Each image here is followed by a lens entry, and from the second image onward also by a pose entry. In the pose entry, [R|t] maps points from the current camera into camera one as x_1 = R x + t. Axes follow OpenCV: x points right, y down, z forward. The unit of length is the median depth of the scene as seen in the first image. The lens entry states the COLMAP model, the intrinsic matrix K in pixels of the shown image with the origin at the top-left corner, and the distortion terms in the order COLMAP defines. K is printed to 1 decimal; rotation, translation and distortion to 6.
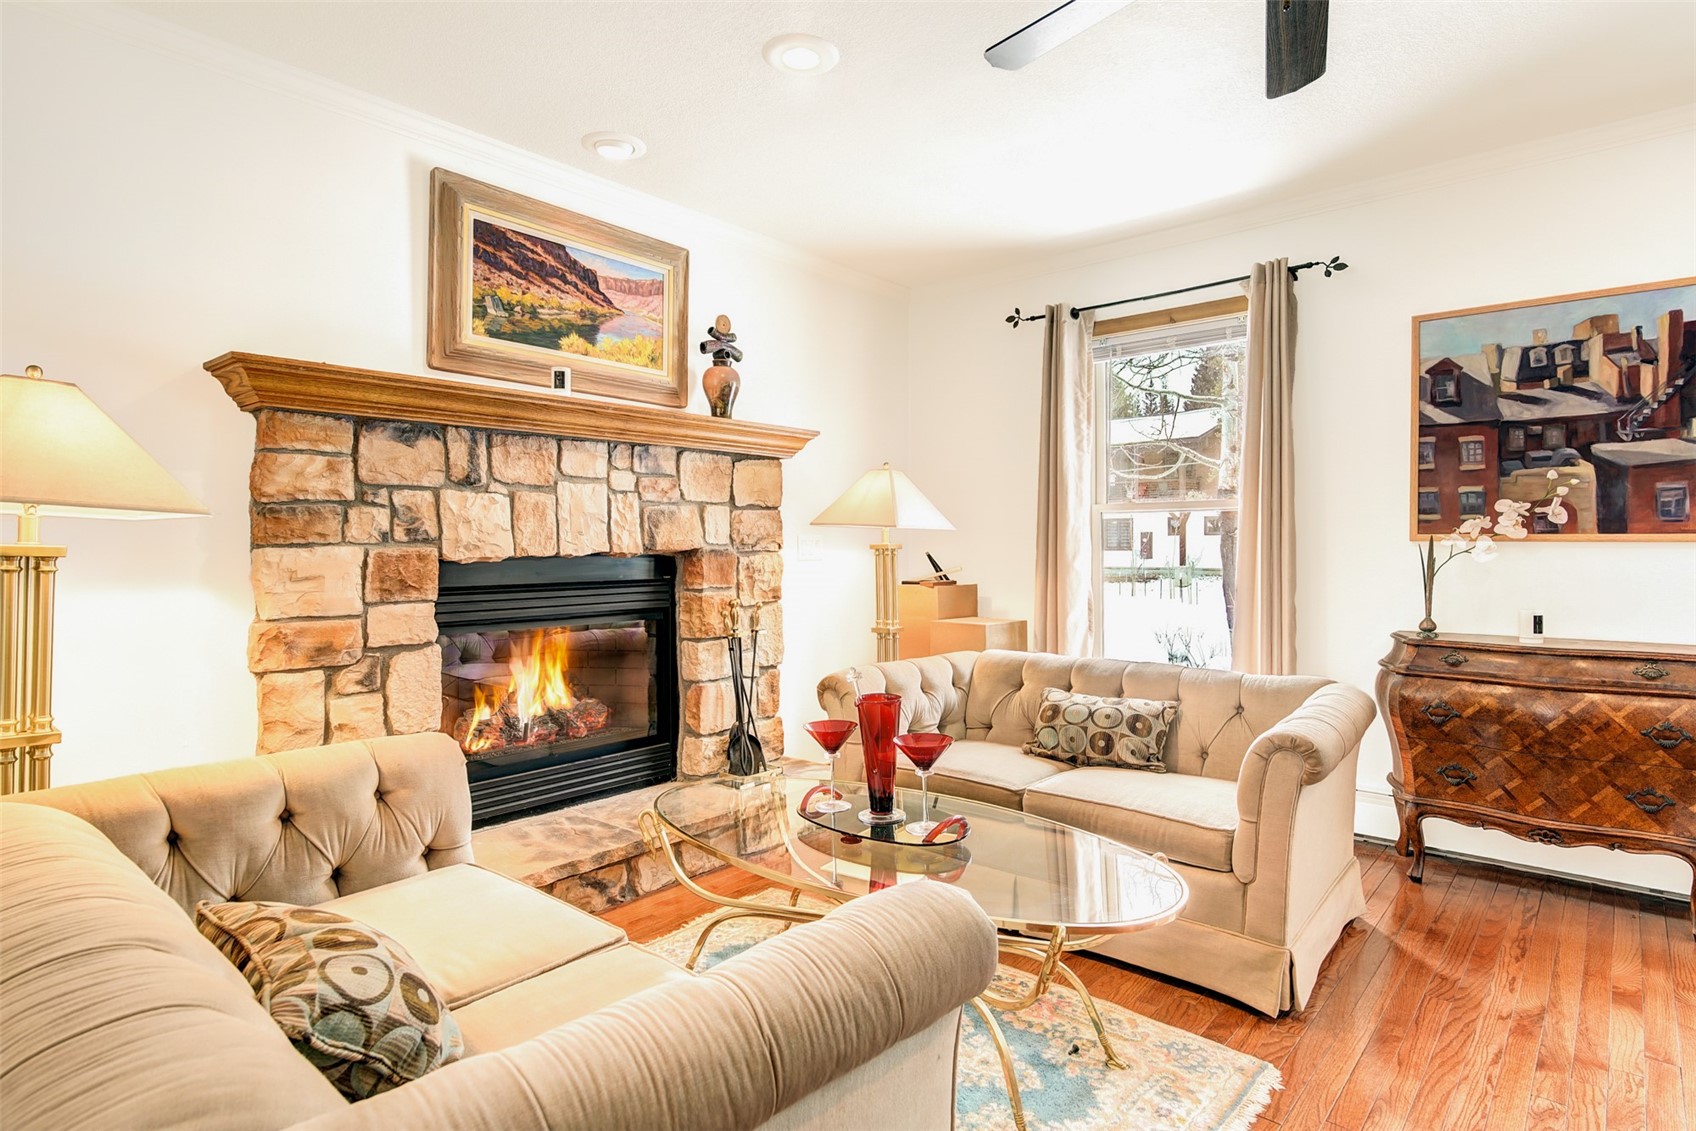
lens RADIAL K [[874.9, 0, 883.1], [0, 874.9, 537.1], [0, 0, 1]] dist [-0.007184, 0.001273]
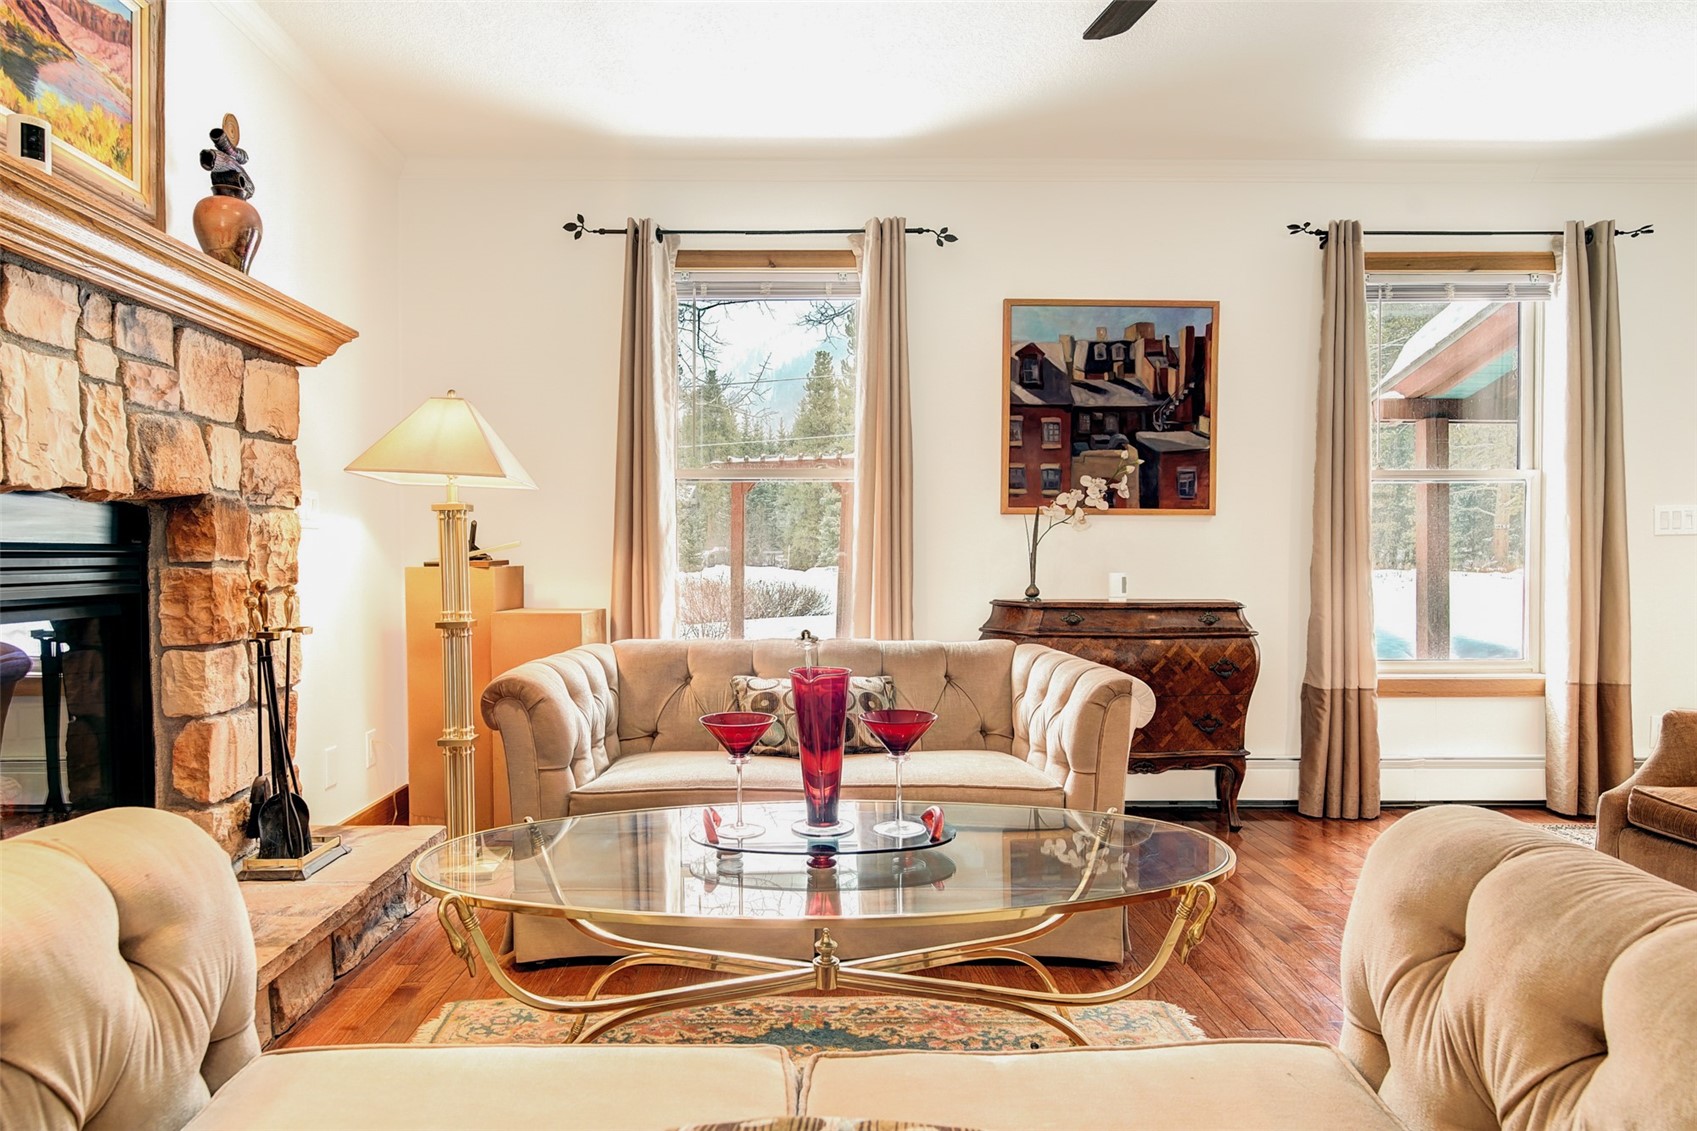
lens RADIAL K [[1001.7, 0, 848.8], [0, 1001.7, 561.1], [0, 0, 1]] dist [-0.000586, 0.000199]
pose [[0.770475, -0.003517, 0.637461, -0.317393], [-0.008609, 0.999836, 0.015921, 0.045344], [-0.637412, -0.017755, 0.770319, 0.195487]]
